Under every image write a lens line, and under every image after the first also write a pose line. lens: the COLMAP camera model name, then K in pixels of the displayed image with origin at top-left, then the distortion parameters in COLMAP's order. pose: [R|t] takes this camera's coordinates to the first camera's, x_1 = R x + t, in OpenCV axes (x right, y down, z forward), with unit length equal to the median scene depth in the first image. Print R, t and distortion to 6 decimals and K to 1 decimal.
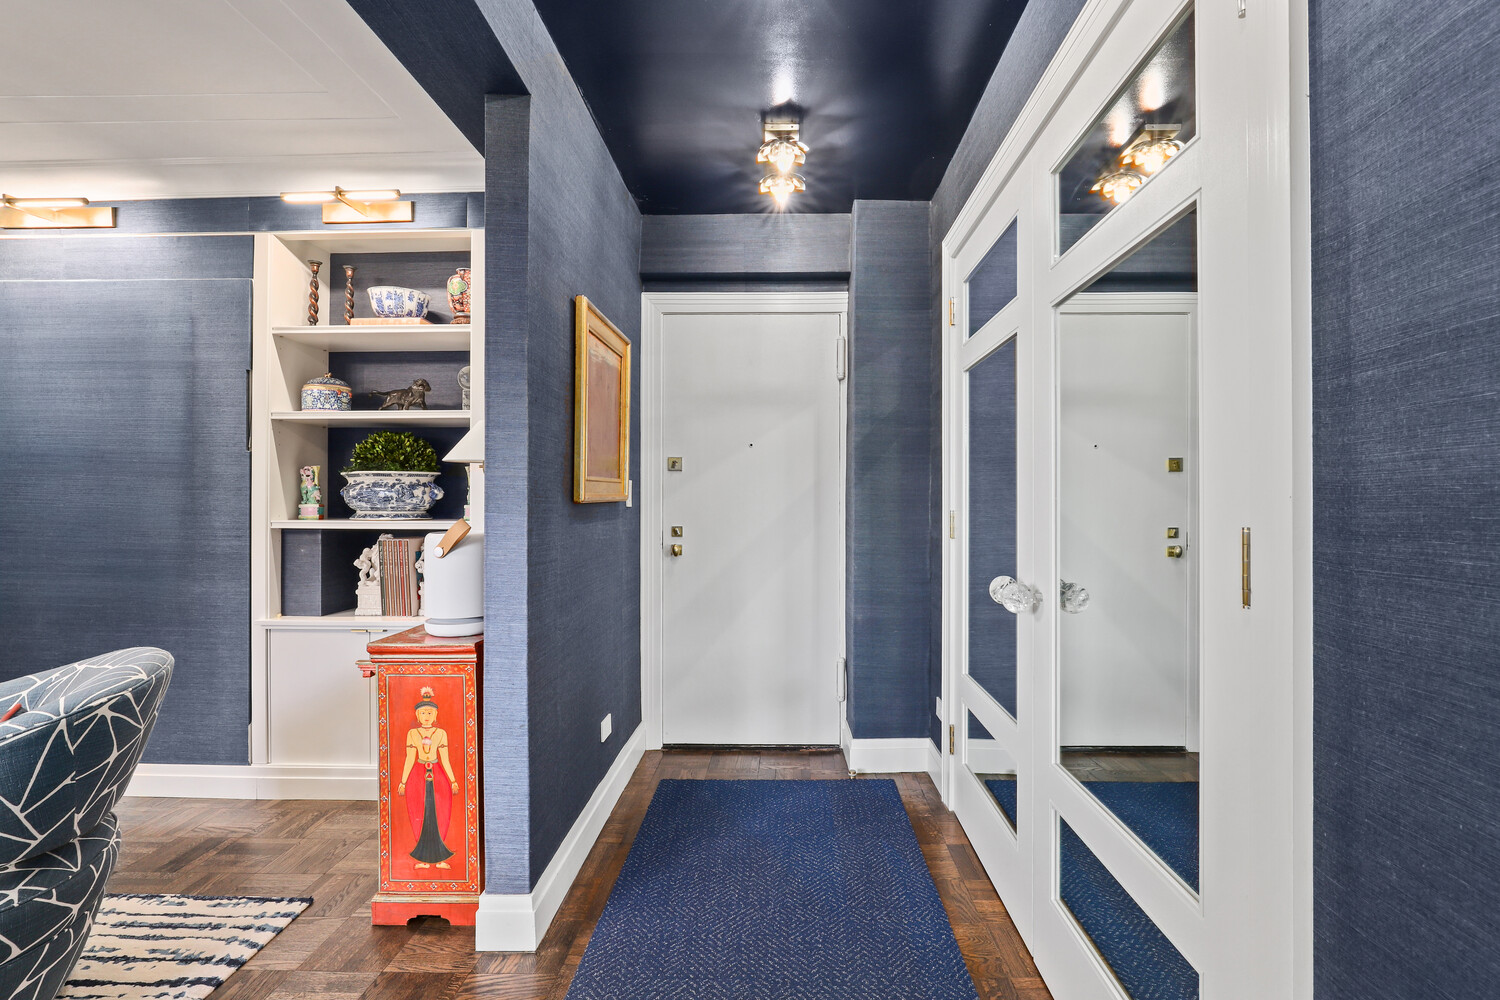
lens RADIAL K [[686.7, 0, 756.2], [0, 686.7, 490.5], [0, 0, 1]] dist [-0.001737, -0.000279]
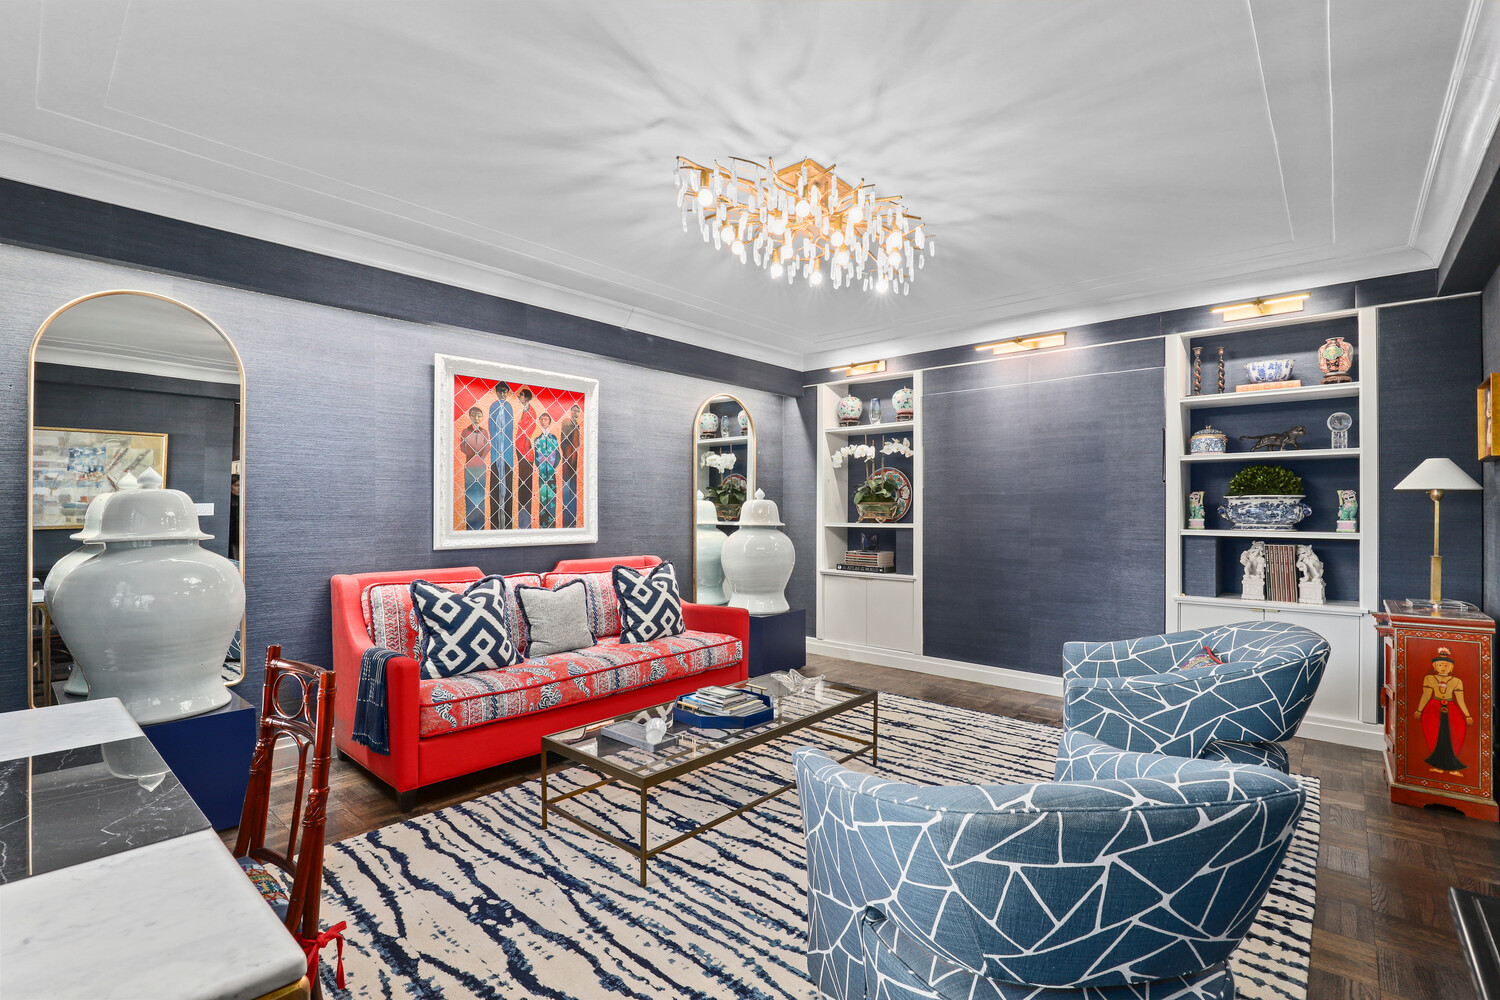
lens RADIAL K [[686.7, 0, 752.3], [0, 686.7, 506.0], [0, 0, 1]] dist [-0.001737, -0.000279]
pose [[0.790775, 0.000949, -0.612107, -0.515488], [0.002162, 0.999988, 0.004343, -0.014582], [0.612103, -0.004757, 0.790763, -0.711125]]
